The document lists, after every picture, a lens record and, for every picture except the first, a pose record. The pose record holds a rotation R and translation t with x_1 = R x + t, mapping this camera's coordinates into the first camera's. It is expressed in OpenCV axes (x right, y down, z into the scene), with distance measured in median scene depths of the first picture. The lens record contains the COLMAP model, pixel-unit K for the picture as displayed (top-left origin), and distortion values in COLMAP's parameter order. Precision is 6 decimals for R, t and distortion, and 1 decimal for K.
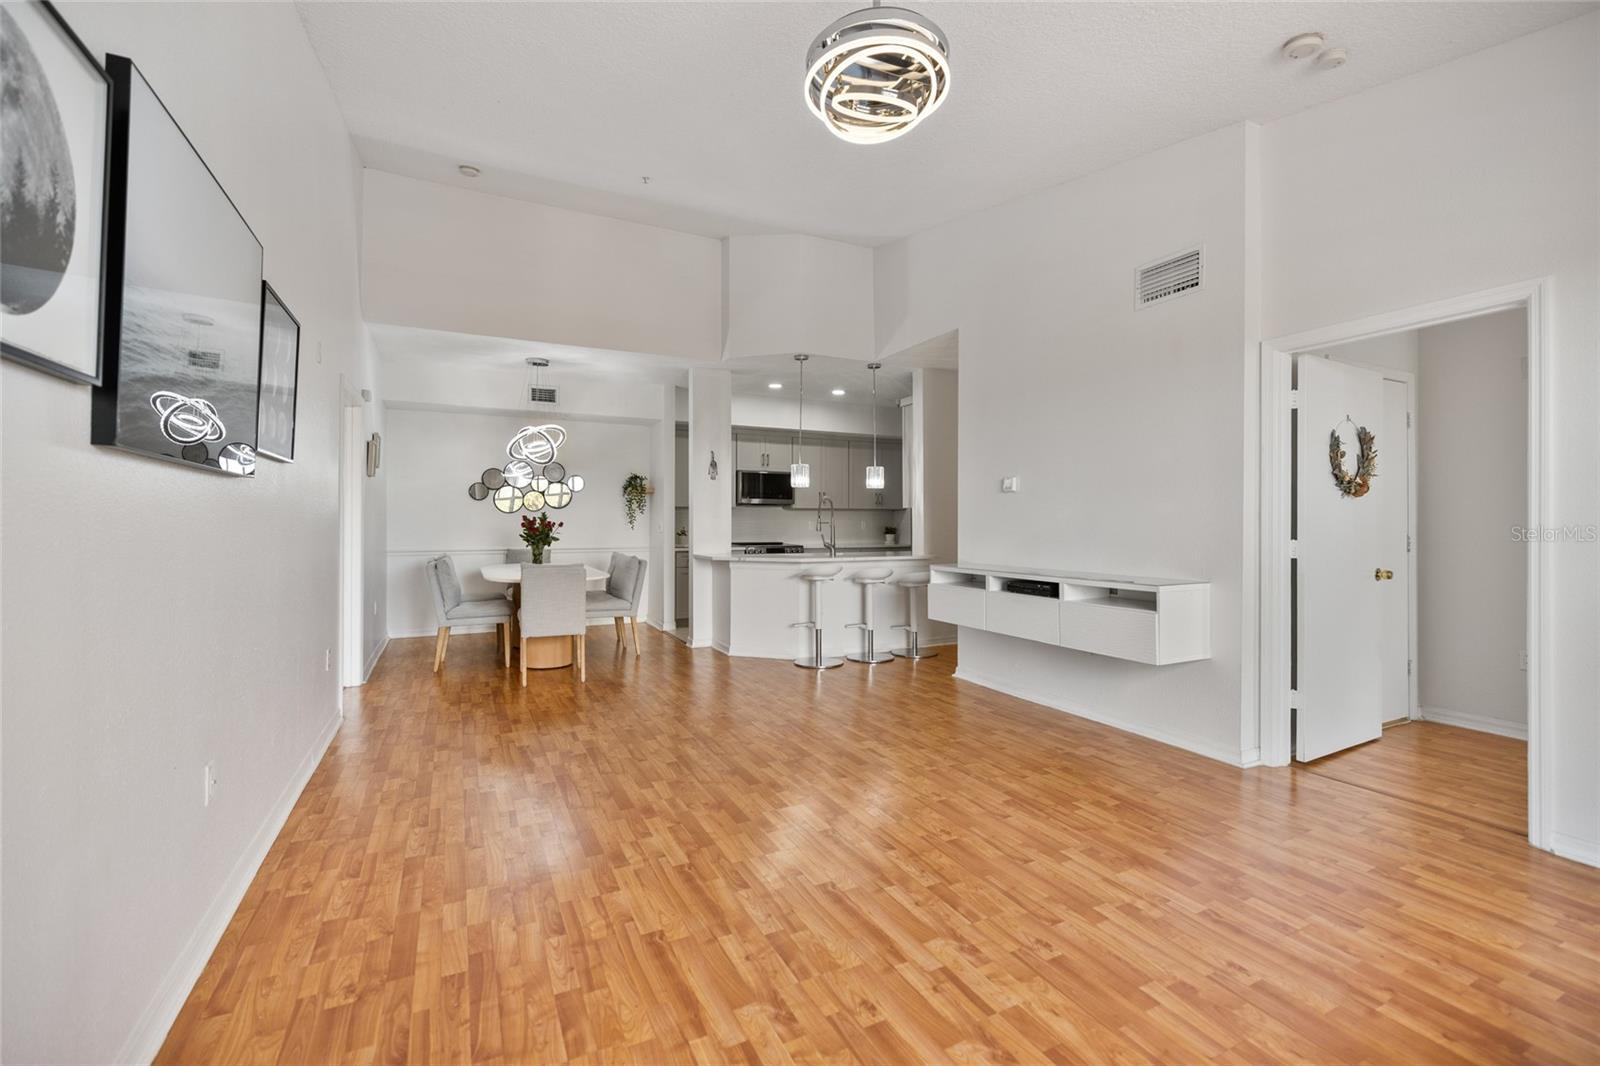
lens RADIAL K [[676.3, 0, 803.8], [0, 676.3, 523.8], [0, 0, 1]] dist [0.101376, 0.000011]
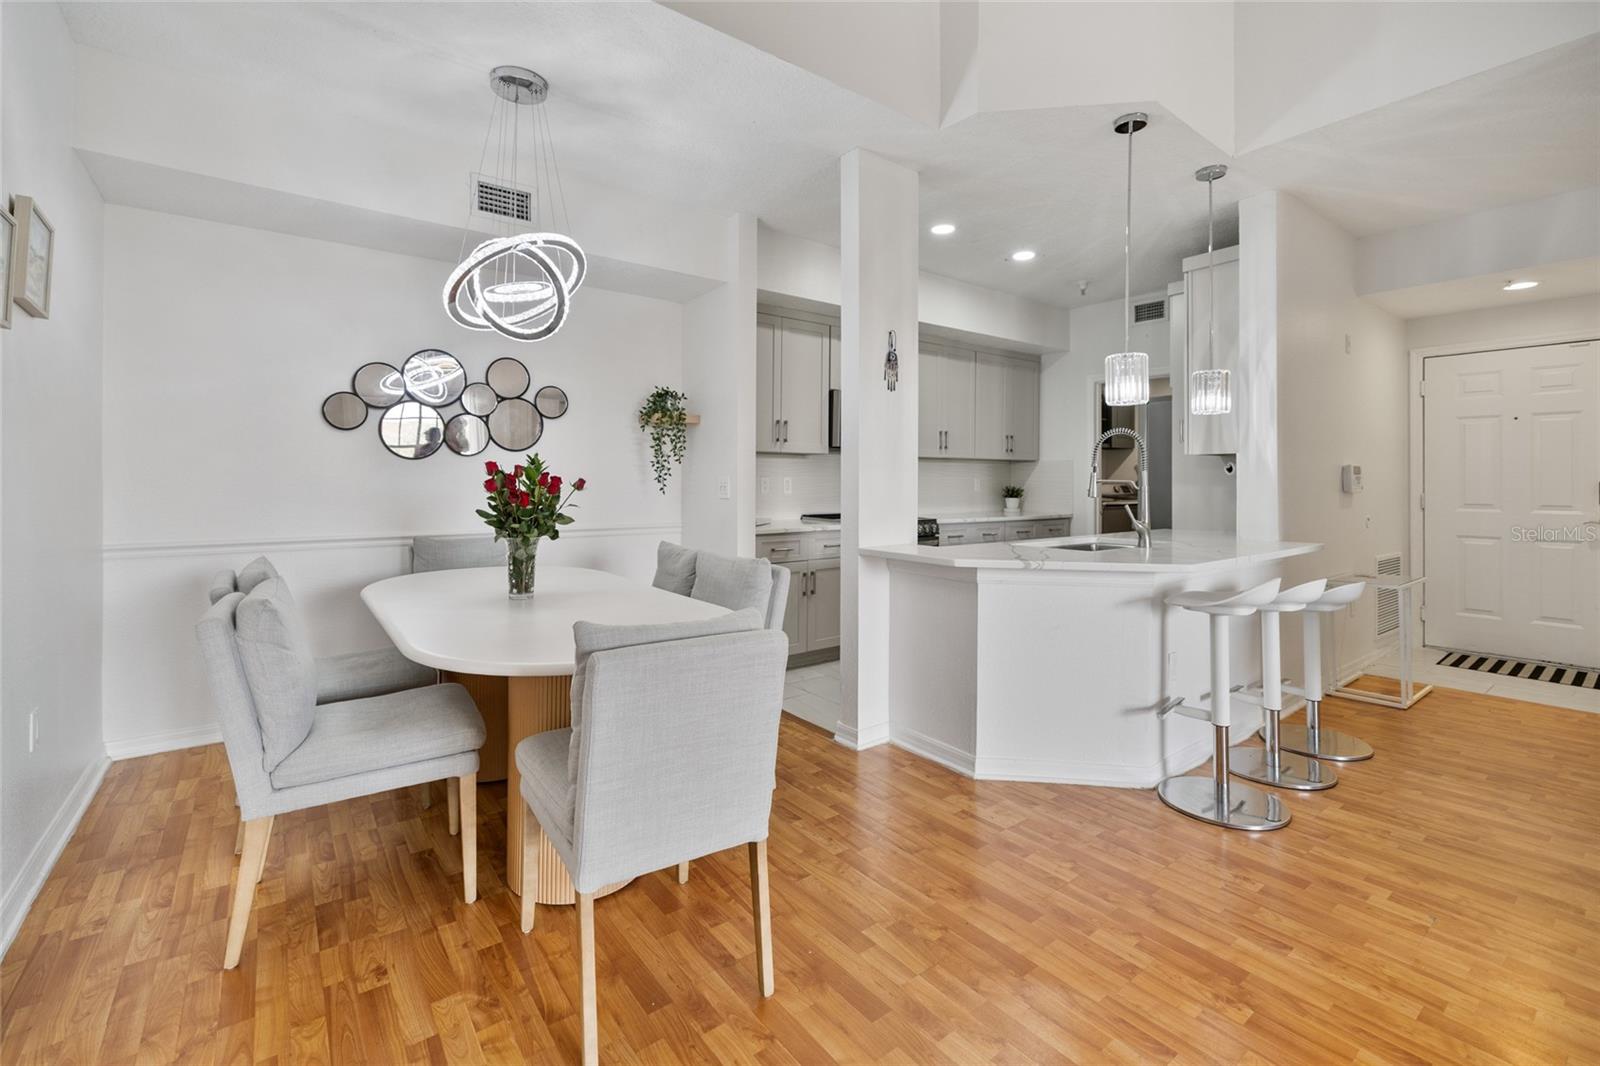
lens RADIAL K [[694.1, 0, 800.0], [0, 694.1, 533.0], [0, 0, 1]] dist [0.045906, 0.000156]
pose [[0.984779, -0.014415, 0.173215, -0.191616], [0.002195, 0.997507, 0.070531, 0.000598], [-0.173800, -0.069077, 0.982355, 0.370948]]
